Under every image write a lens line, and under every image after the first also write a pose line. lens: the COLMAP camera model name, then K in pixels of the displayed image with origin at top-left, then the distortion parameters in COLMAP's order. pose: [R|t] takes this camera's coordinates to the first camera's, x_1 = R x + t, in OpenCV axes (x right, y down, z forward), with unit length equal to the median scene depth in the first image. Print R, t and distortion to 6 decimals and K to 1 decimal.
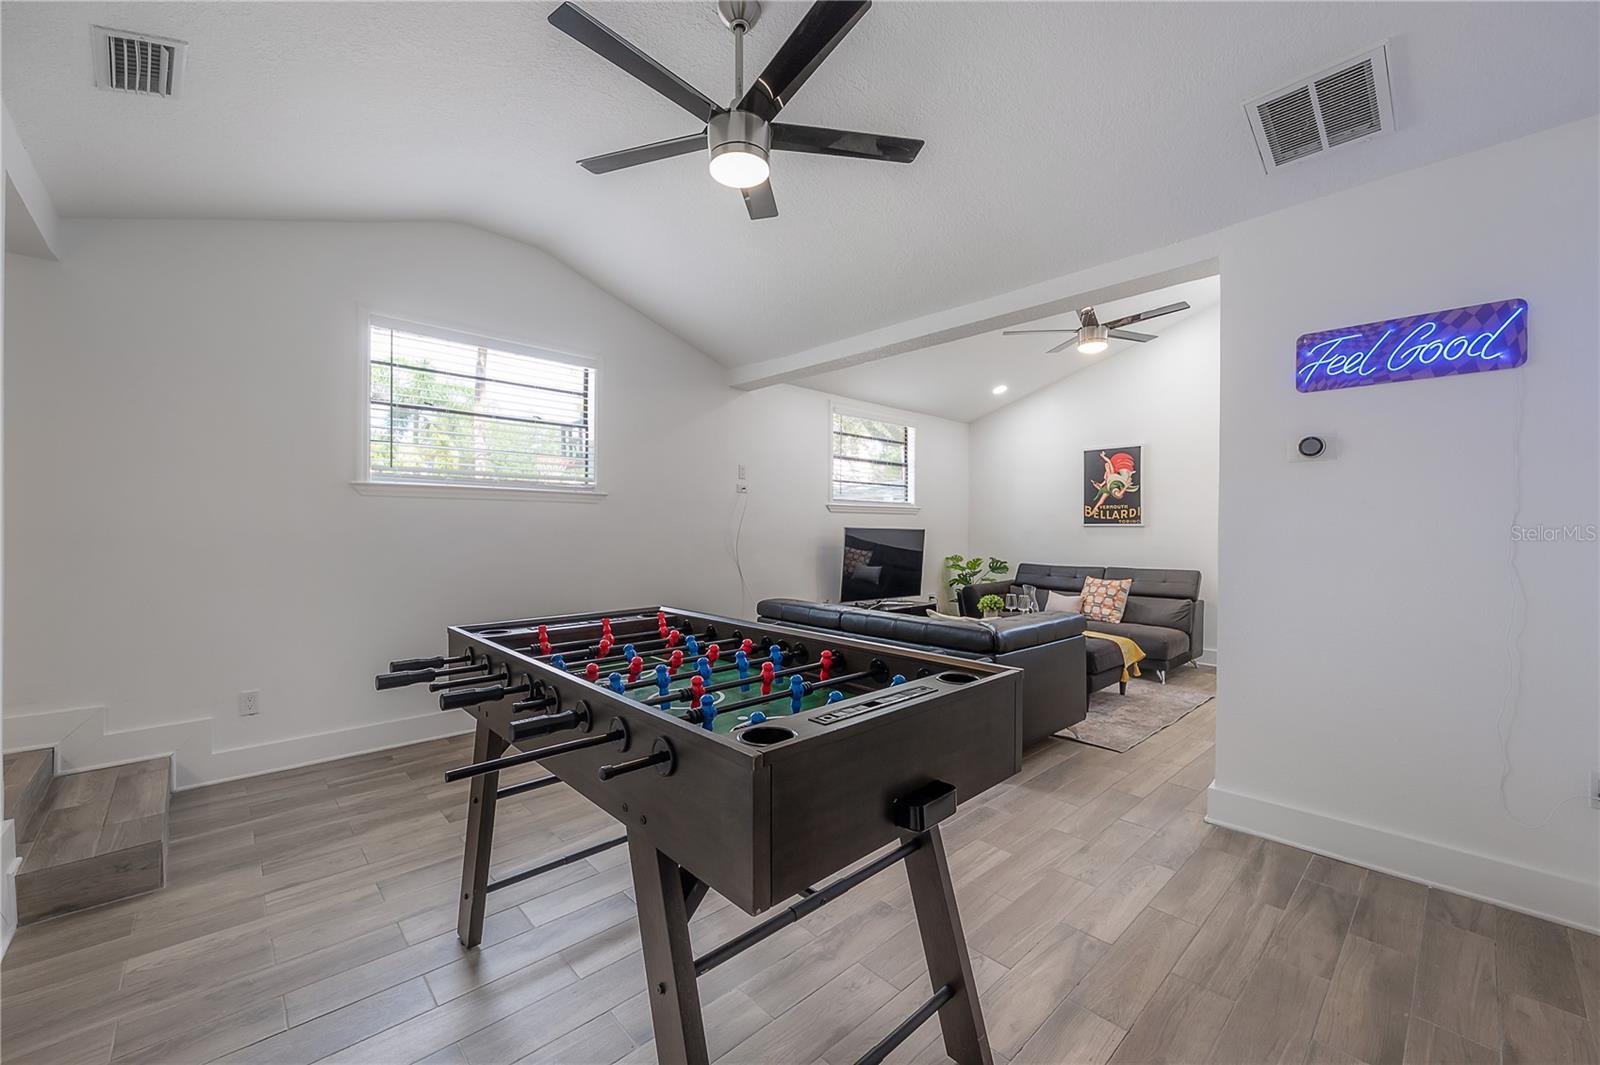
lens RADIAL K [[643.4, 0, 802.3], [0, 643.4, 527.8], [0, 0, 1]] dist [-0.002198, -0.000549]
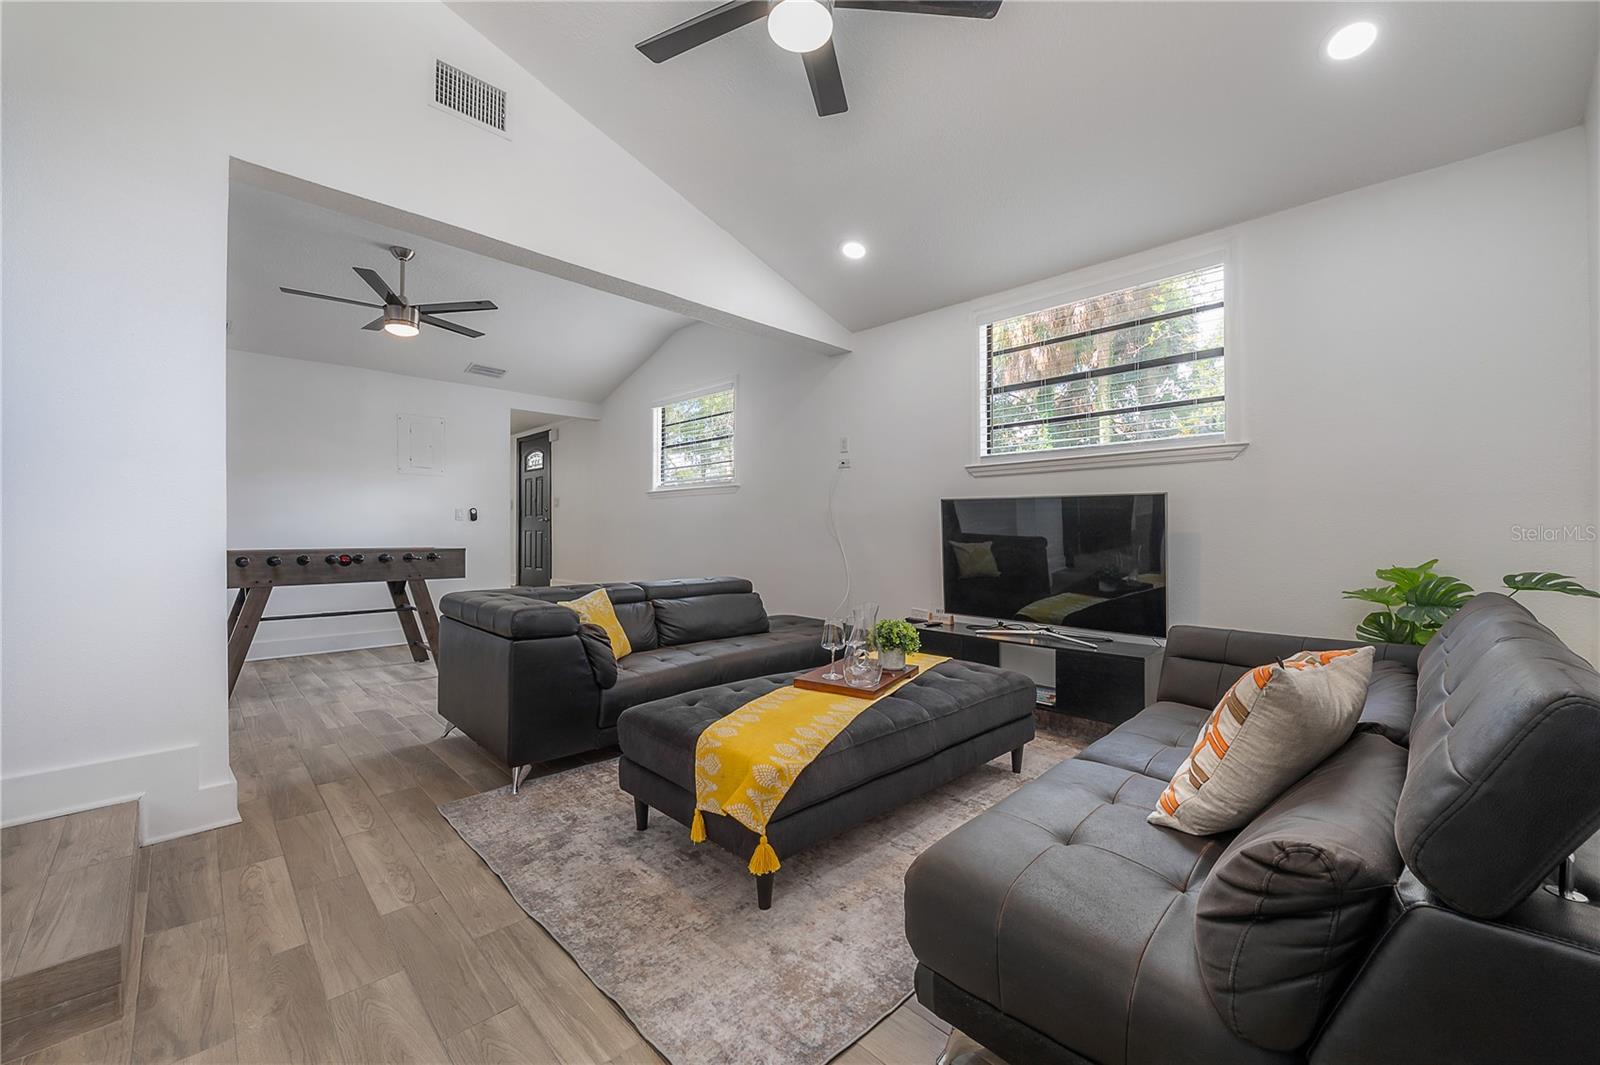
lens RADIAL K [[643.4, 0, 816.7], [0, 643.4, 527.4], [0, 0, 1]] dist [-0.002198, -0.000549]
pose [[0.015854, -0.005172, -0.999861, 1.018125], [0.007196, 0.999961, -0.005058, 0.042083], [0.999848, -0.007115, 0.015891, 1.185419]]
